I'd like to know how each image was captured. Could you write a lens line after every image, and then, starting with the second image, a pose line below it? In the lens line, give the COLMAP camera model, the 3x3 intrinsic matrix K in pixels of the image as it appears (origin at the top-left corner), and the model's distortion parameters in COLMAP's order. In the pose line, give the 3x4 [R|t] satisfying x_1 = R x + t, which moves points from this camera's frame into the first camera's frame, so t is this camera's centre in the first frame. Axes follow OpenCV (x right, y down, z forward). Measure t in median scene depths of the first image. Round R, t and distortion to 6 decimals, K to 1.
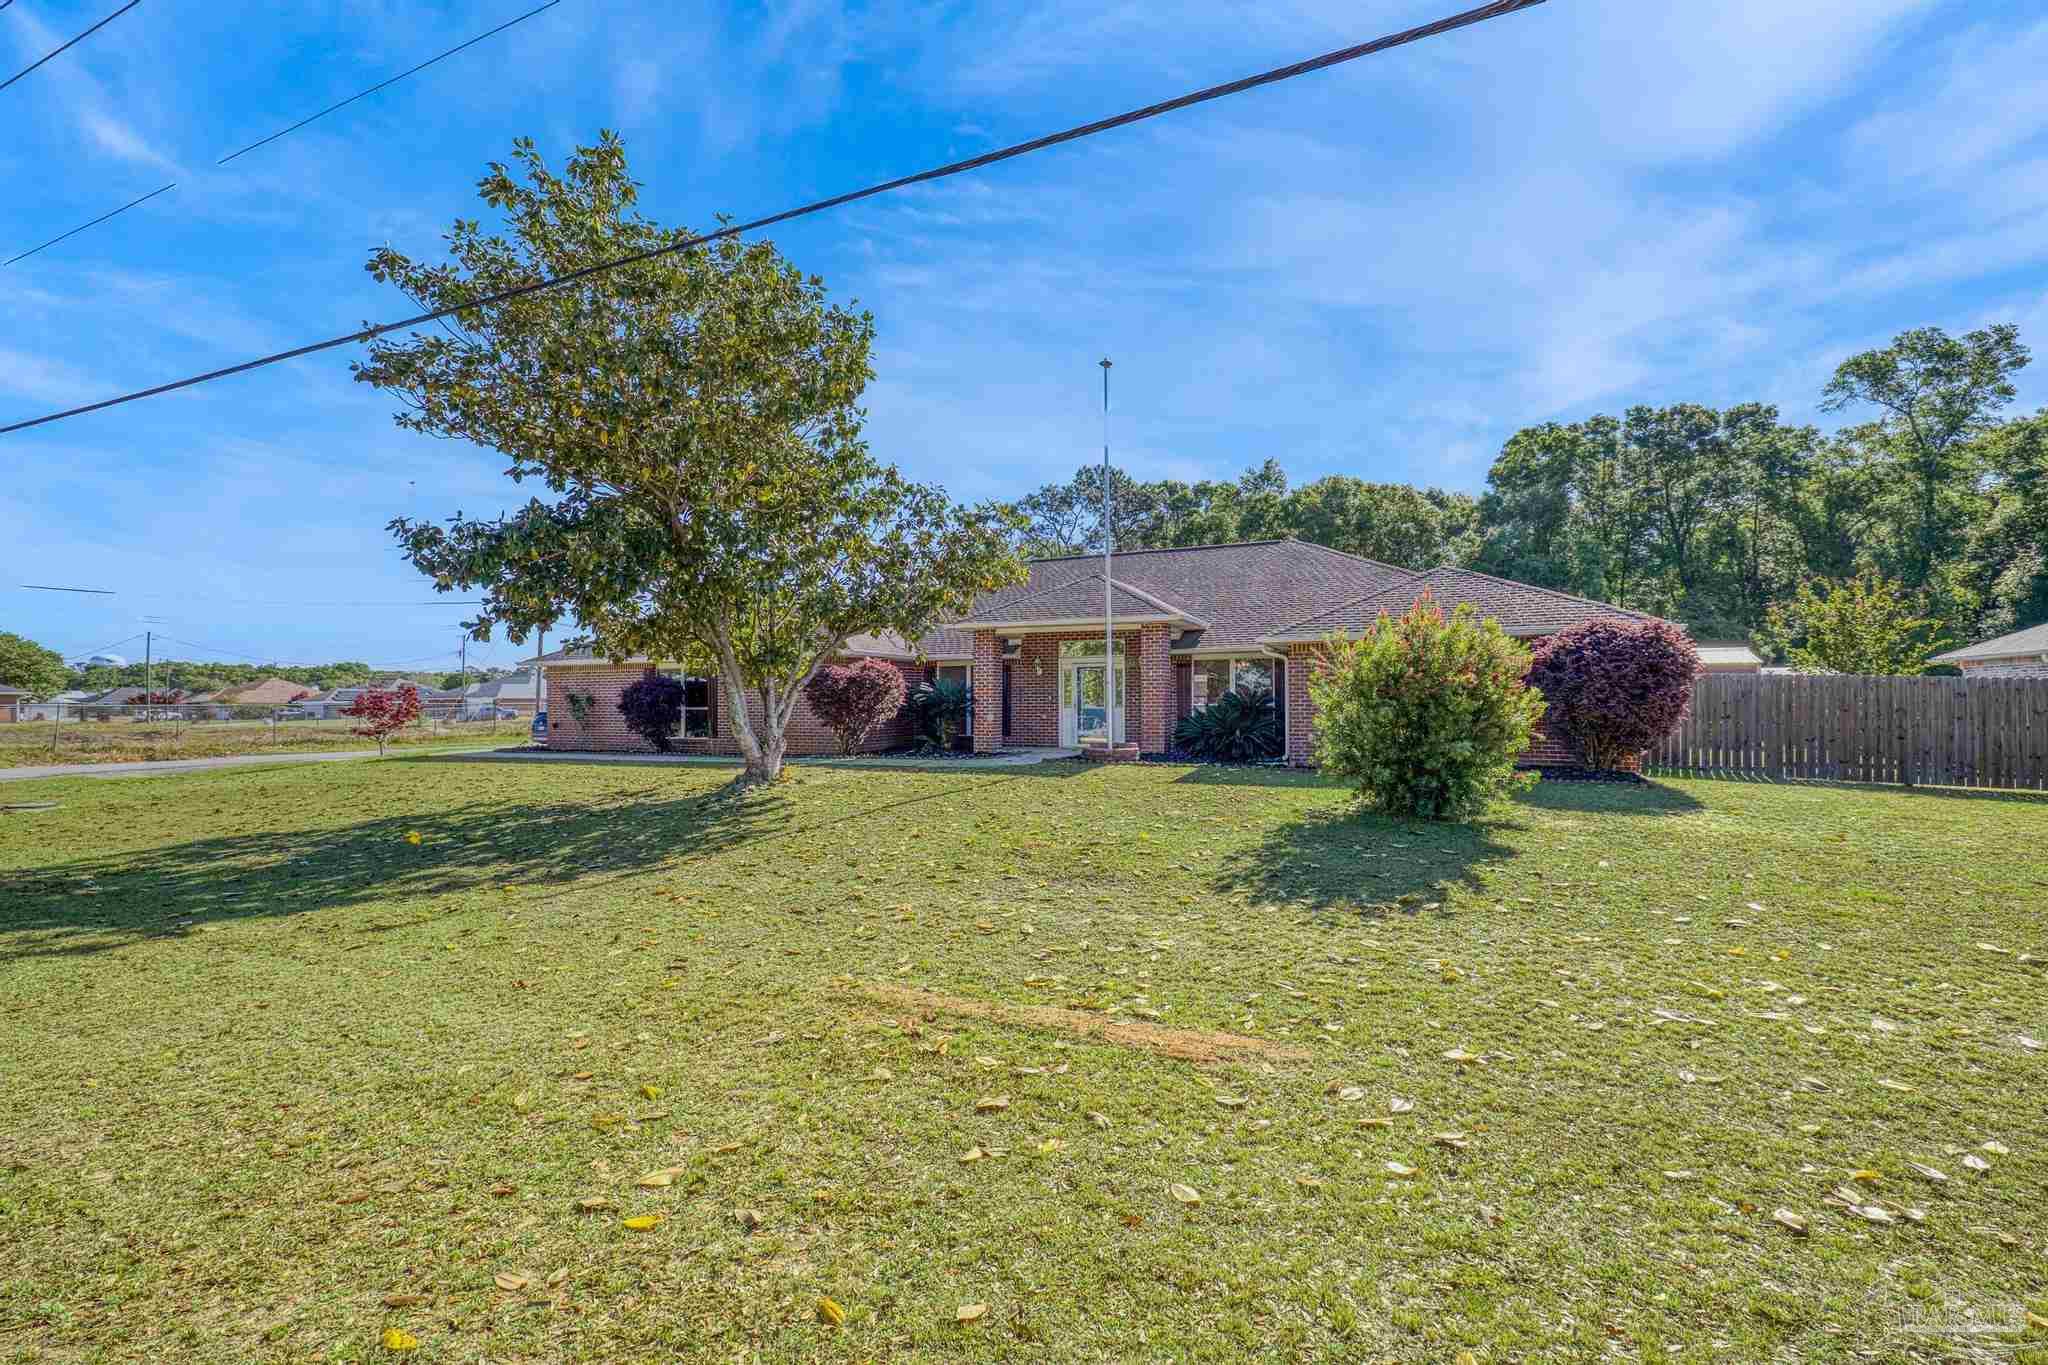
lens RADIAL K [[877.9, 0, 1021.0], [0, 877.9, 709.2], [0, 0, 1]] dist [-0.000220, 0.000422]
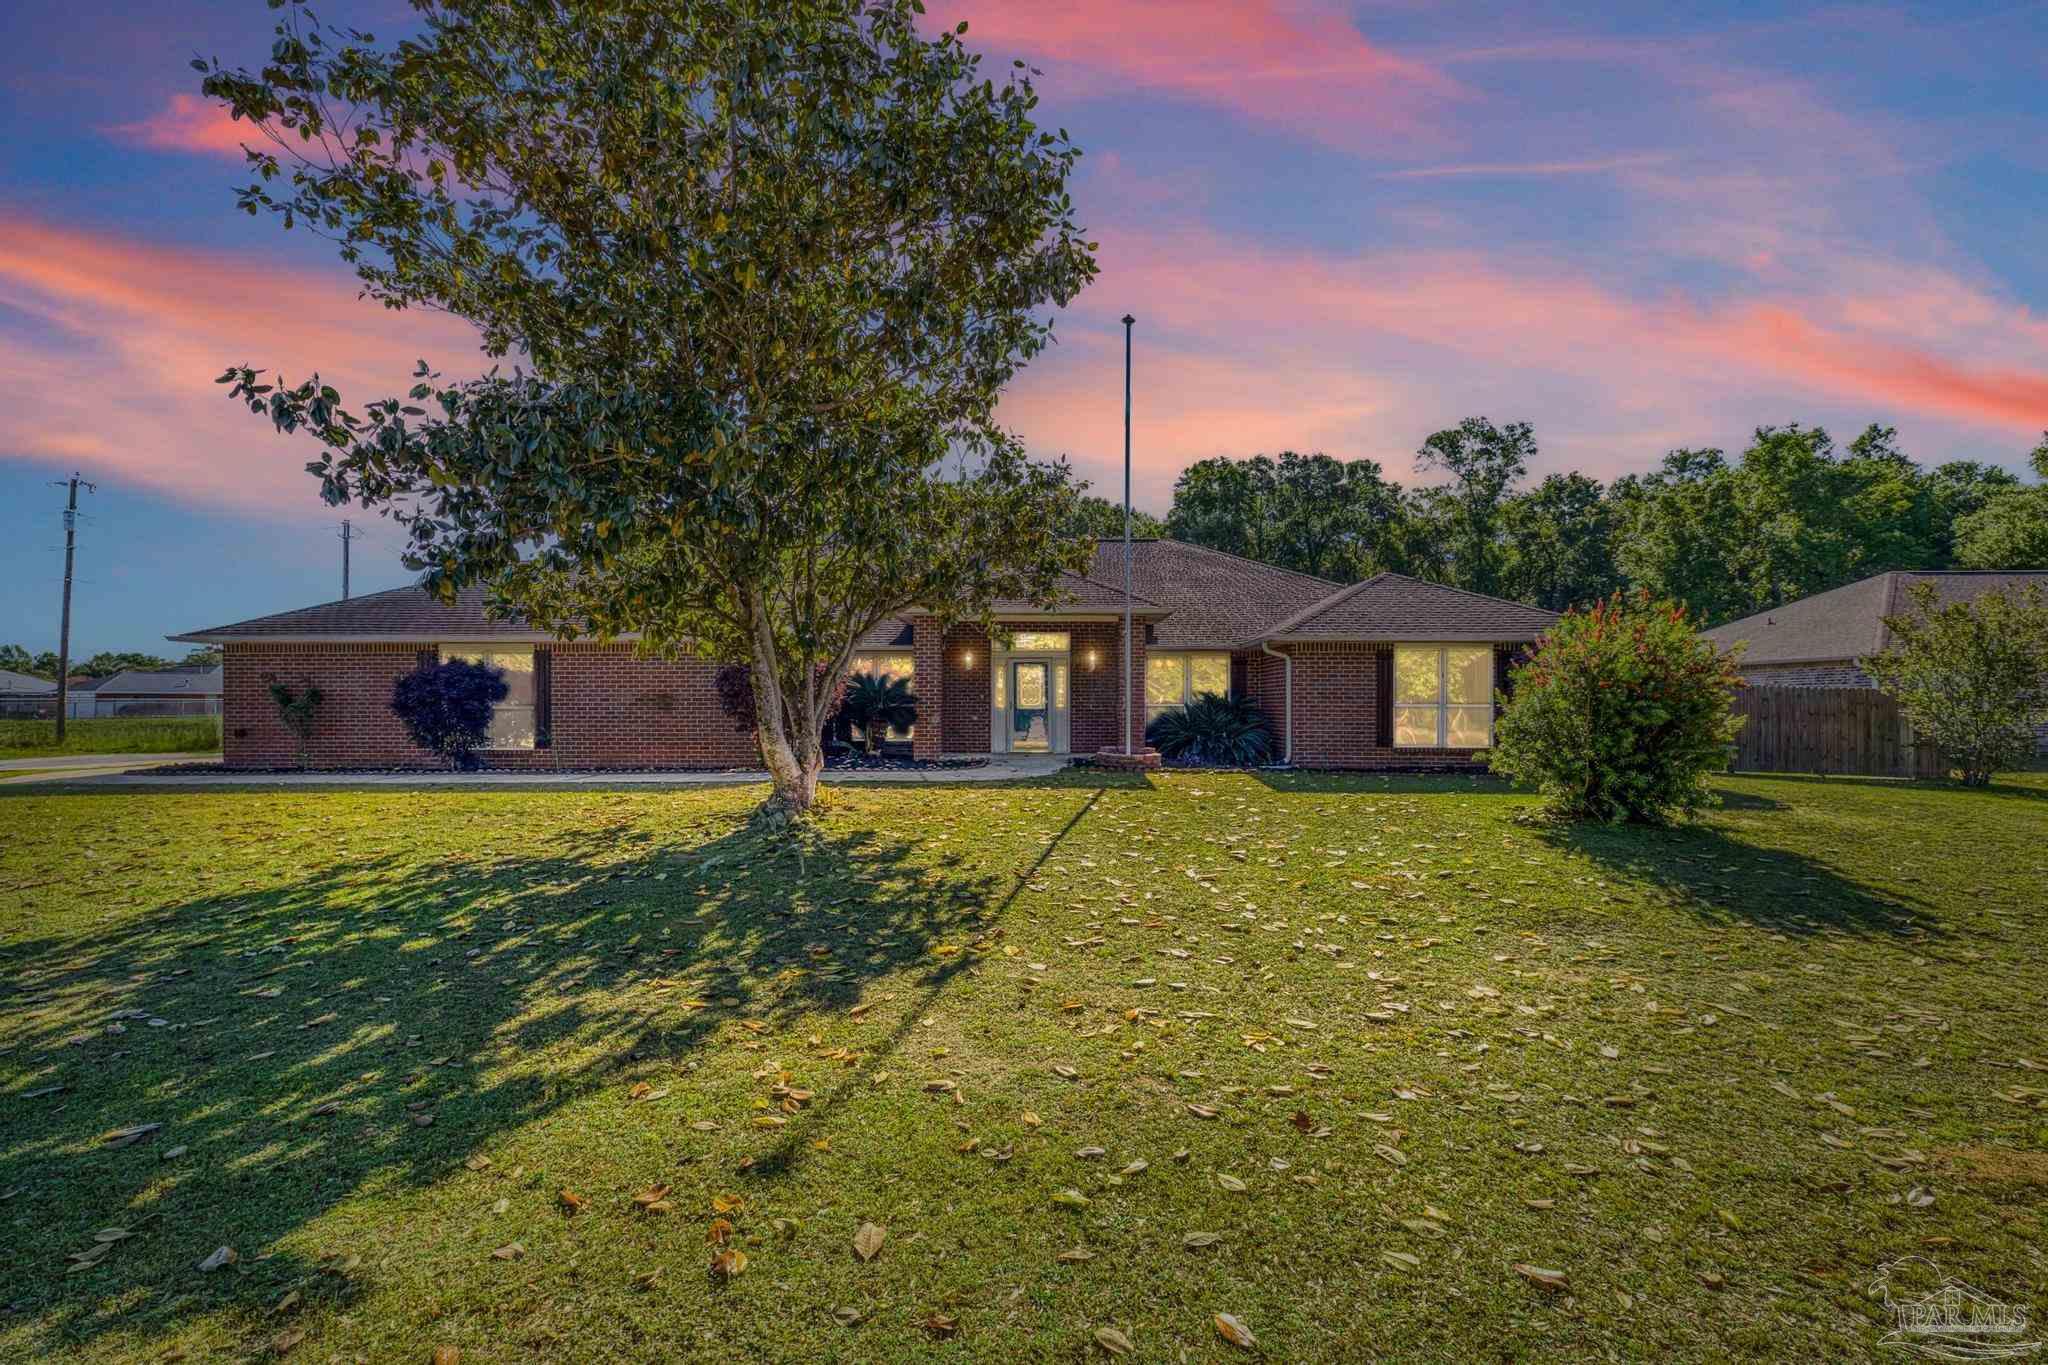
lens RADIAL K [[877.9, 0, 1021.0], [0, 877.9, 709.2], [0, 0, 1]] dist [-0.000220, 0.000422]
pose [[0.918990, 0.000532, 0.394281, -0.105830], [-0.001291, 0.999998, 0.001660, -0.000694], [-0.394279, -0.002035, 0.918988, 0.066581]]
